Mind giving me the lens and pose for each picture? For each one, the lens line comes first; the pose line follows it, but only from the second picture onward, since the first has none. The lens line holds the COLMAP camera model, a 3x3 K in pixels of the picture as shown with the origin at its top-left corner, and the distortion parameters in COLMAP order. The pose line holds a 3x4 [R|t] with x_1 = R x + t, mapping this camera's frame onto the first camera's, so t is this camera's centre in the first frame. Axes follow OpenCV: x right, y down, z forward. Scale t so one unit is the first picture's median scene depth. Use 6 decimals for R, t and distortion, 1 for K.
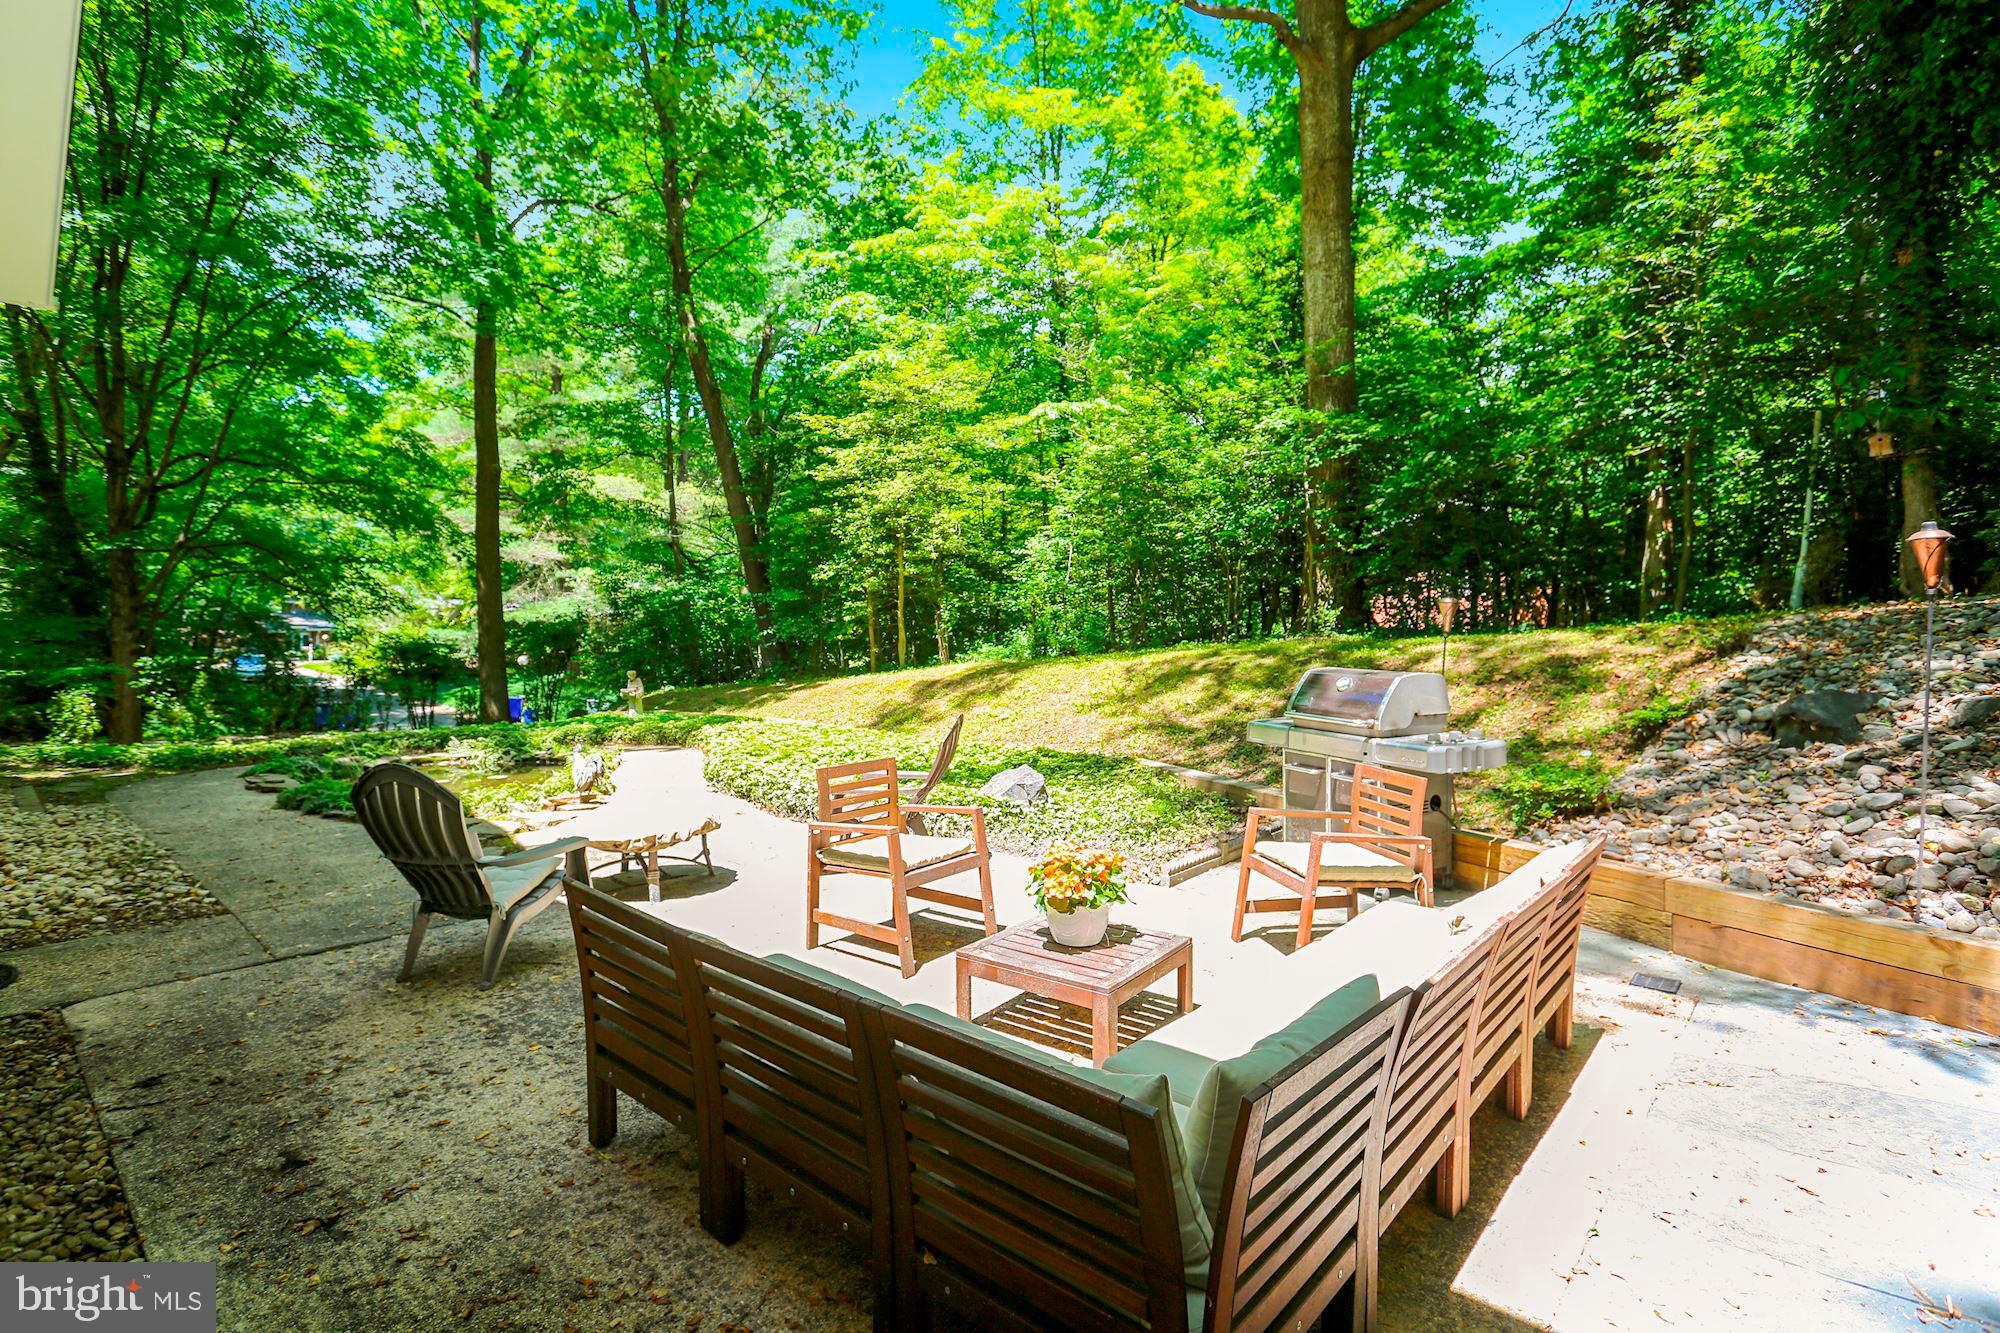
lens RADIAL K [[953.5, 0, 995.9], [0, 953.5, 659.0], [0, 0, 1]] dist [-0.005118, 0.000445]
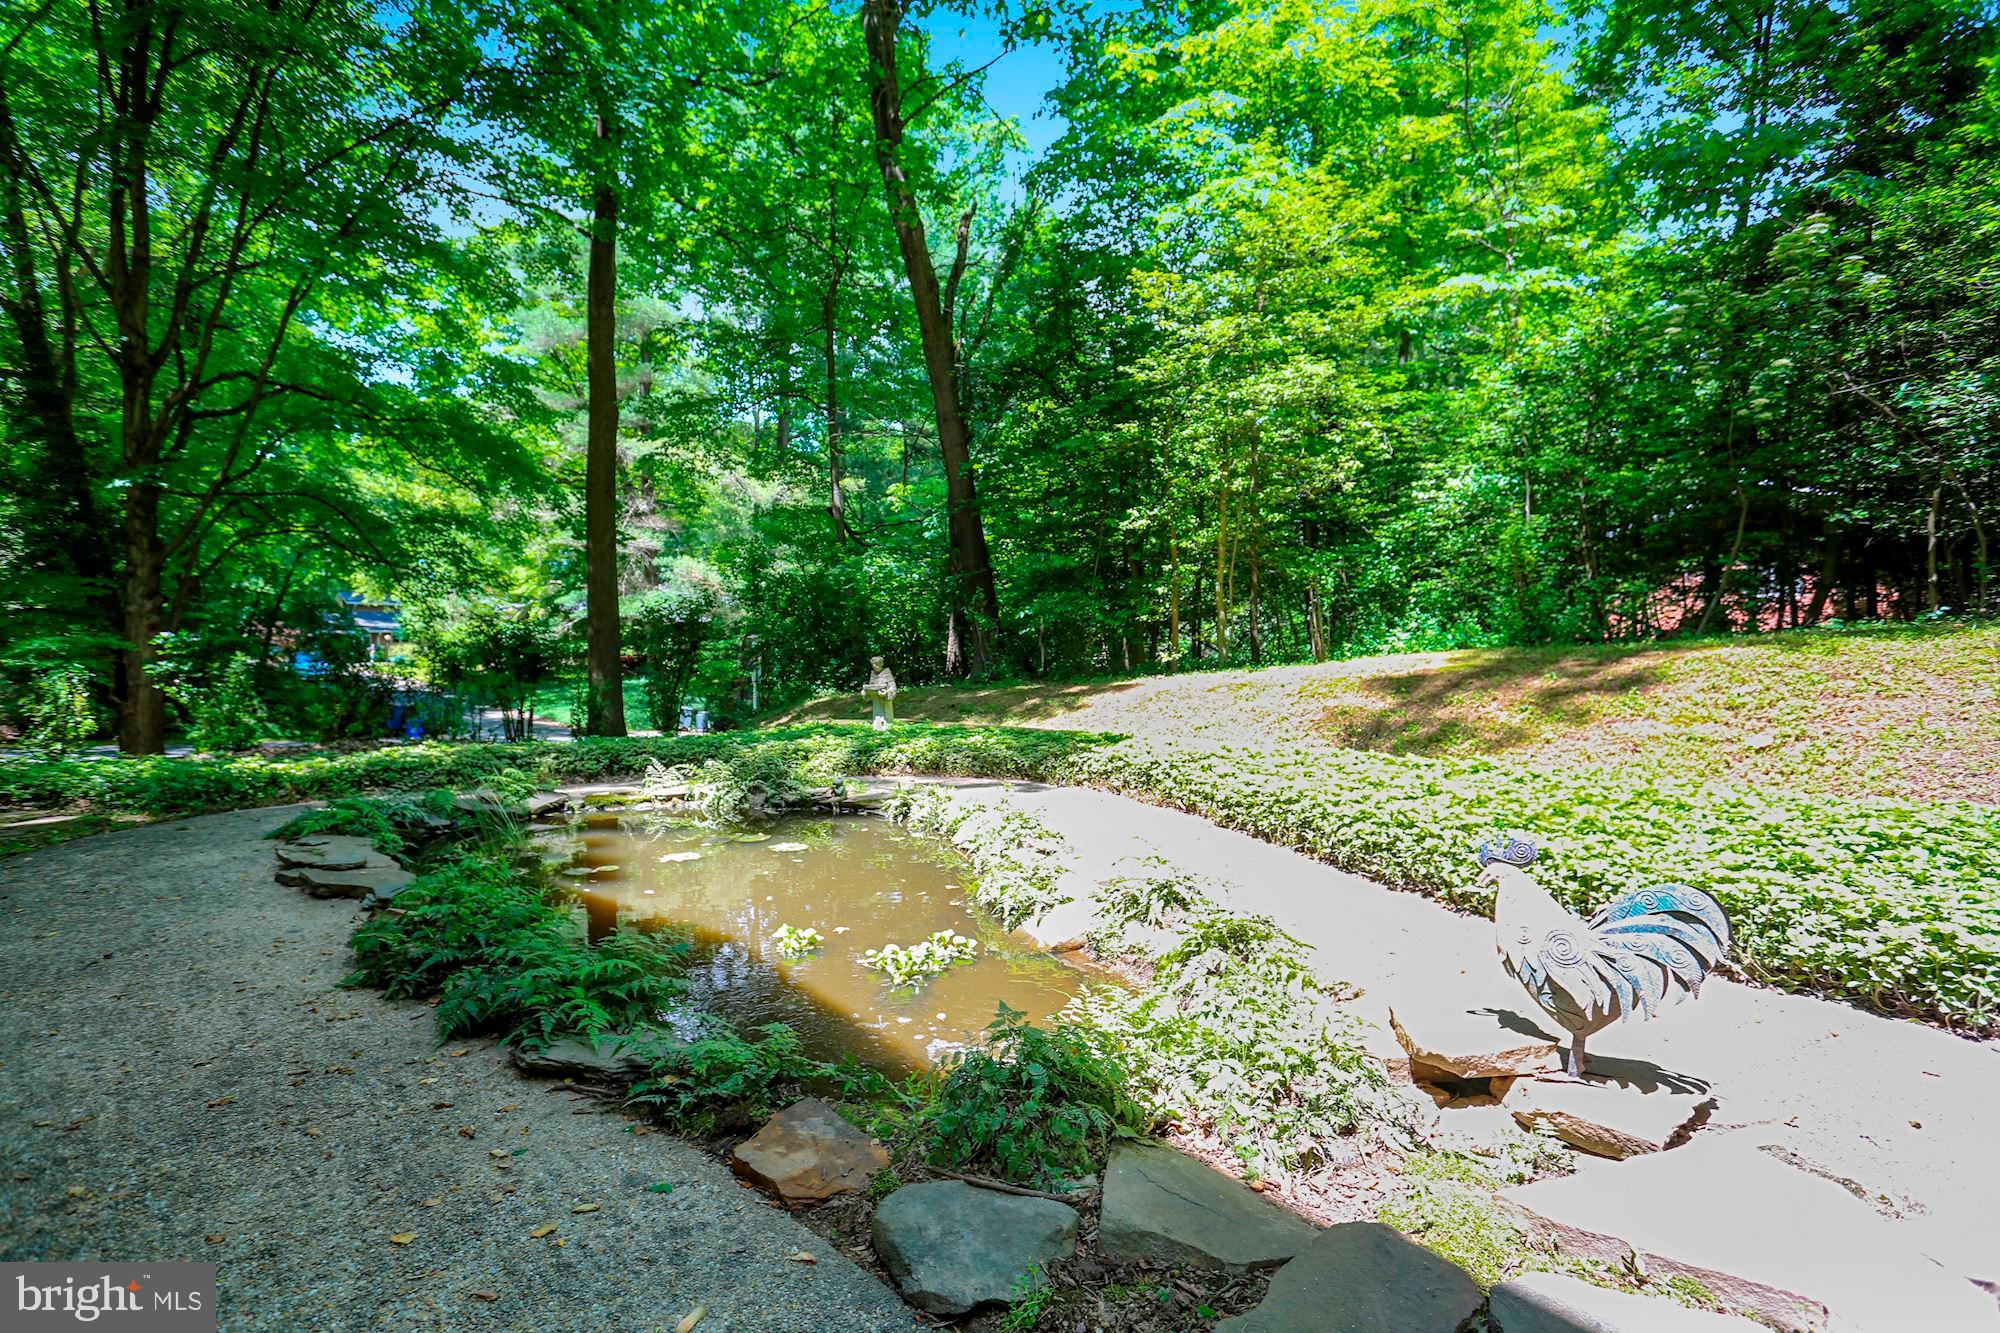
lens RADIAL K [[953.5, 0, 1004.0], [0, 953.5, 682.2], [0, 0, 1]] dist [-0.005118, 0.000445]
pose [[0.999168, 0.019601, -0.035769, -0.240704], [-0.019395, 0.999793, 0.006105, 0.021047], [0.035881, -0.005406, 0.999341, 0.313430]]
